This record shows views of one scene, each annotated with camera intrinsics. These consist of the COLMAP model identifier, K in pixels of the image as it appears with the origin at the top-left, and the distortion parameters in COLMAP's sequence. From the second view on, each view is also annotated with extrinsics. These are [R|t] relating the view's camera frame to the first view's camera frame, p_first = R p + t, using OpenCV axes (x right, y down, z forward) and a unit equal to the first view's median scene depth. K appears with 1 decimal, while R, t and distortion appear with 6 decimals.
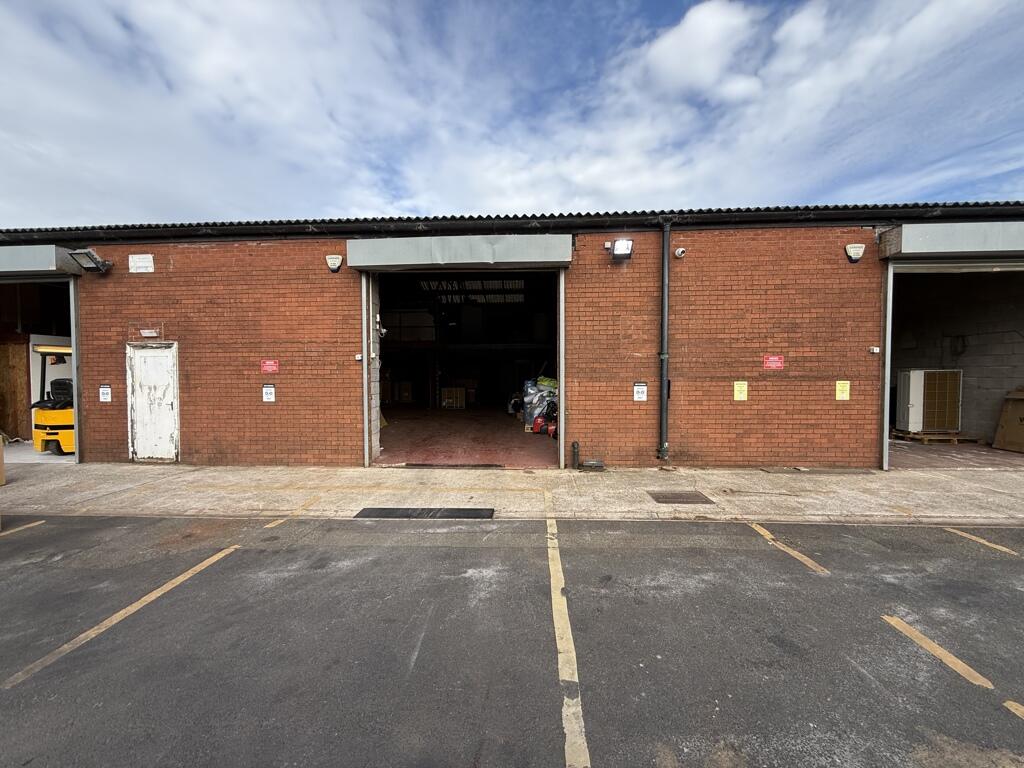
lens RADIAL K [[410.1, 0, 512.0], [0, 410.1, 384.0], [0, 0, 1]] dist [0.000936, 0.000203]
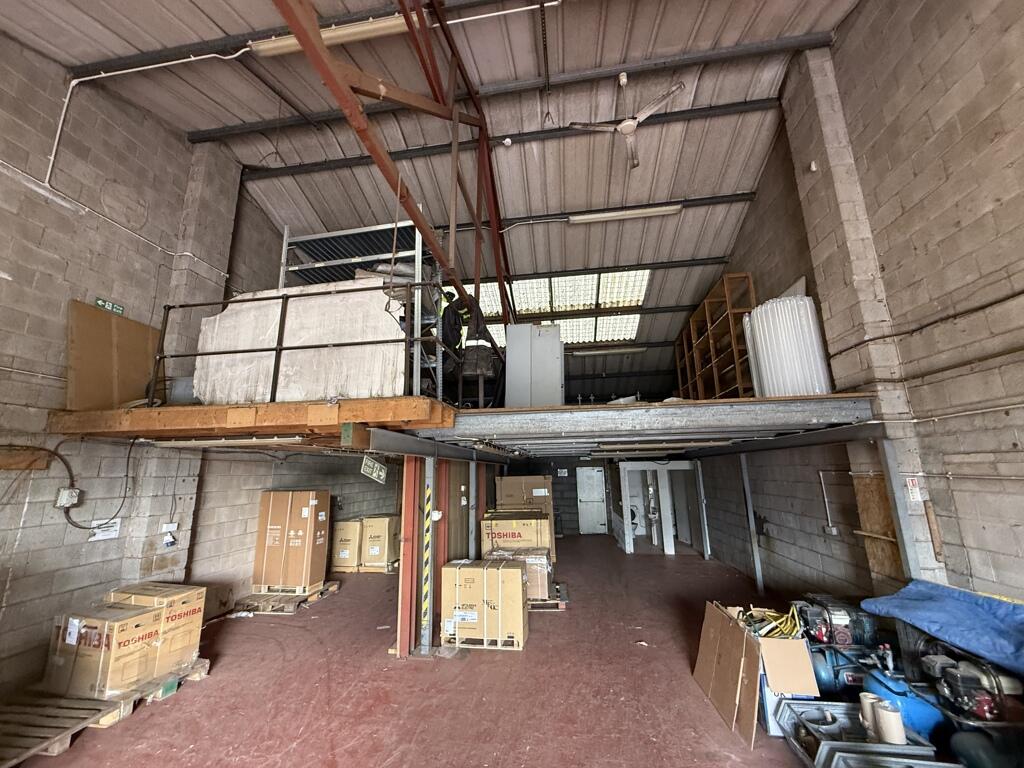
lens RADIAL K [[410.1, 0, 512.0], [0, 410.1, 384.0], [0, 0, 1]] dist [0.000936, 0.000203]
pose [[0.995087, -0.035003, -0.092610, -0.229537], [0.012111, 0.971428, -0.237027, -0.121868], [0.098260, 0.234741, 0.967079, 1.754274]]
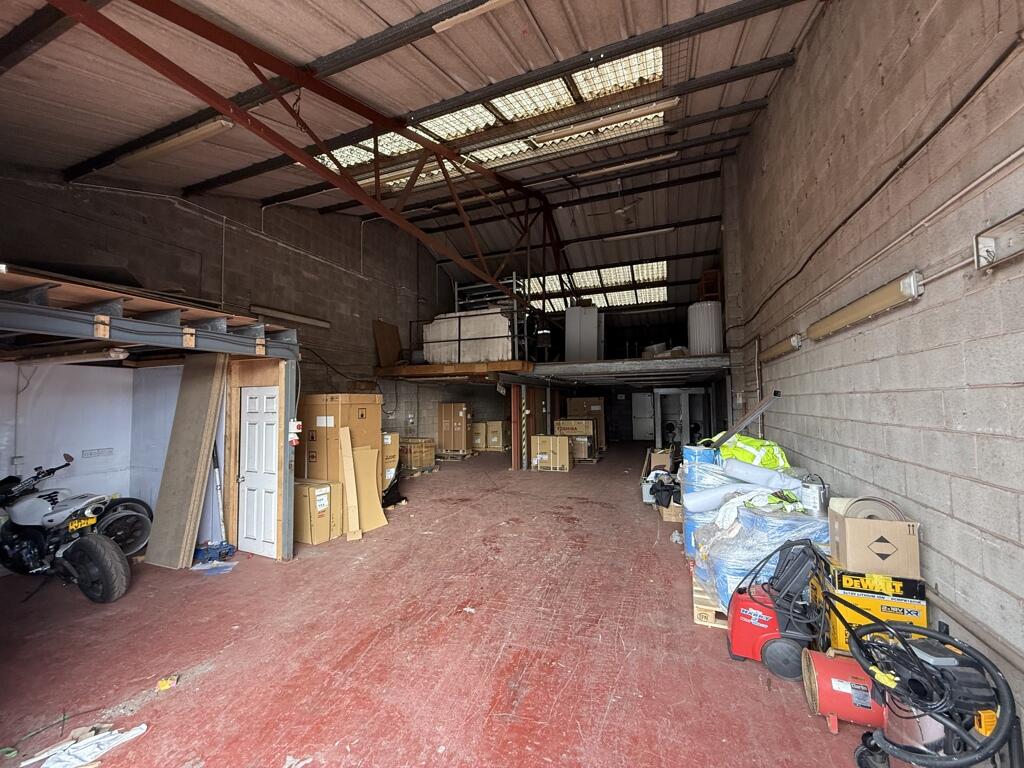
lens RADIAL K [[410.1, 0, 512.0], [0, 410.1, 384.0], [0, 0, 1]] dist [0.000936, 0.000203]
pose [[0.946680, -0.021877, -0.321431, 0.007042], [-0.000949, 0.997498, -0.070685, -0.064705], [0.322173, 0.067221, 0.944291, 1.007504]]
